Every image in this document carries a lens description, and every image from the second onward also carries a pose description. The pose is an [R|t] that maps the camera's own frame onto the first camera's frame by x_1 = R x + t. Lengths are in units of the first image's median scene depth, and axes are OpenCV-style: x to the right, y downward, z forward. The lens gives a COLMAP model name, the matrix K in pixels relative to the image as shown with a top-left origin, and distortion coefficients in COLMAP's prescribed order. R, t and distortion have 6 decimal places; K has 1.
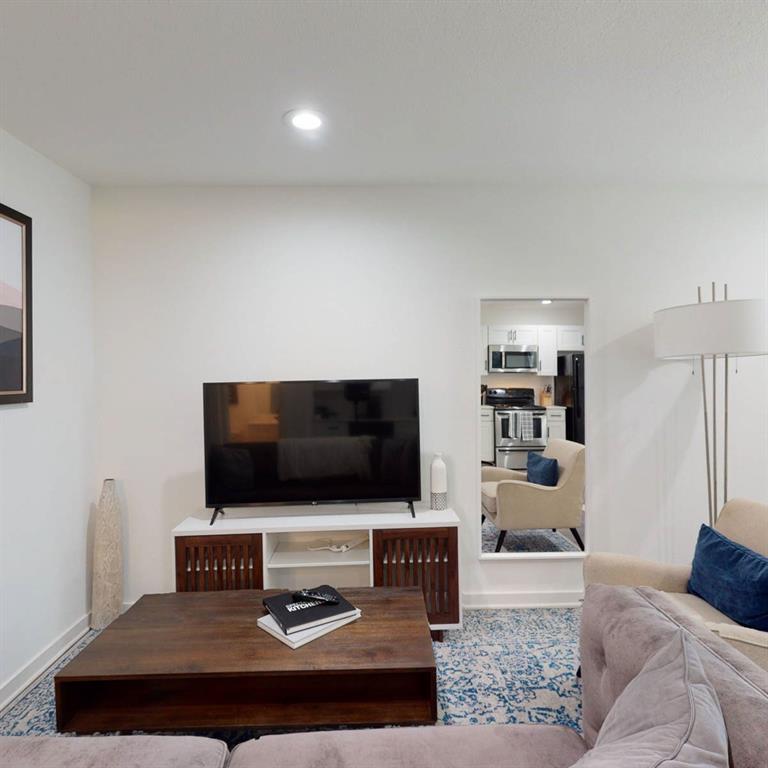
lens RADIAL K [[504.3, 0, 384.0], [0, 504.3, 384.0], [0, 0, 1]] dist [0.000966, 0.000259]
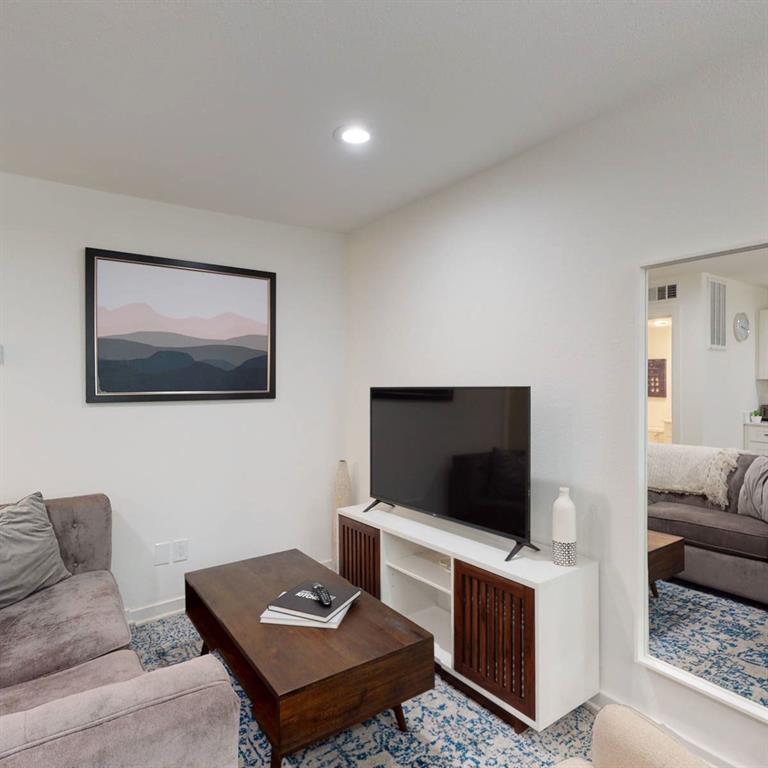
lens RADIAL K [[504.3, 0, 384.0], [0, 504.3, 384.0], [0, 0, 1]] dist [0.000966, 0.000259]
pose [[0.551948, 0.013936, -0.833762, 0.699377], [-0.012056, 0.999889, 0.008732, -0.022506], [0.833791, 0.005232, 0.552055, 0.452383]]
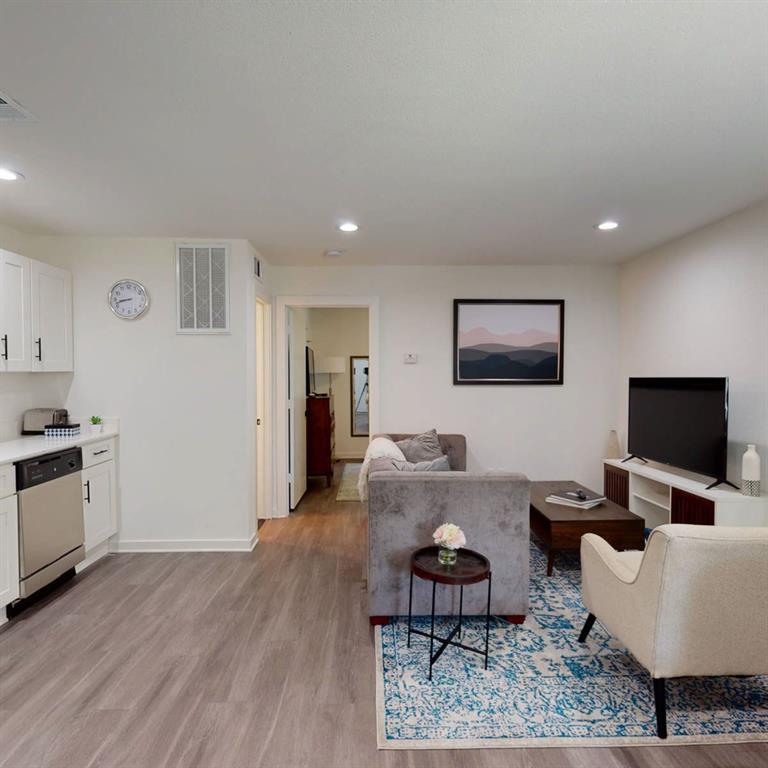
lens RADIAL K [[504.3, 0, 384.0], [0, 504.3, 384.0], [0, 0, 1]] dist [0.000966, 0.000259]
pose [[-0.007618, 0.034071, -0.999390, 1.478334], [-0.009996, 0.999367, 0.034146, -0.033194], [0.999921, 0.010250, -0.007273, 0.243588]]
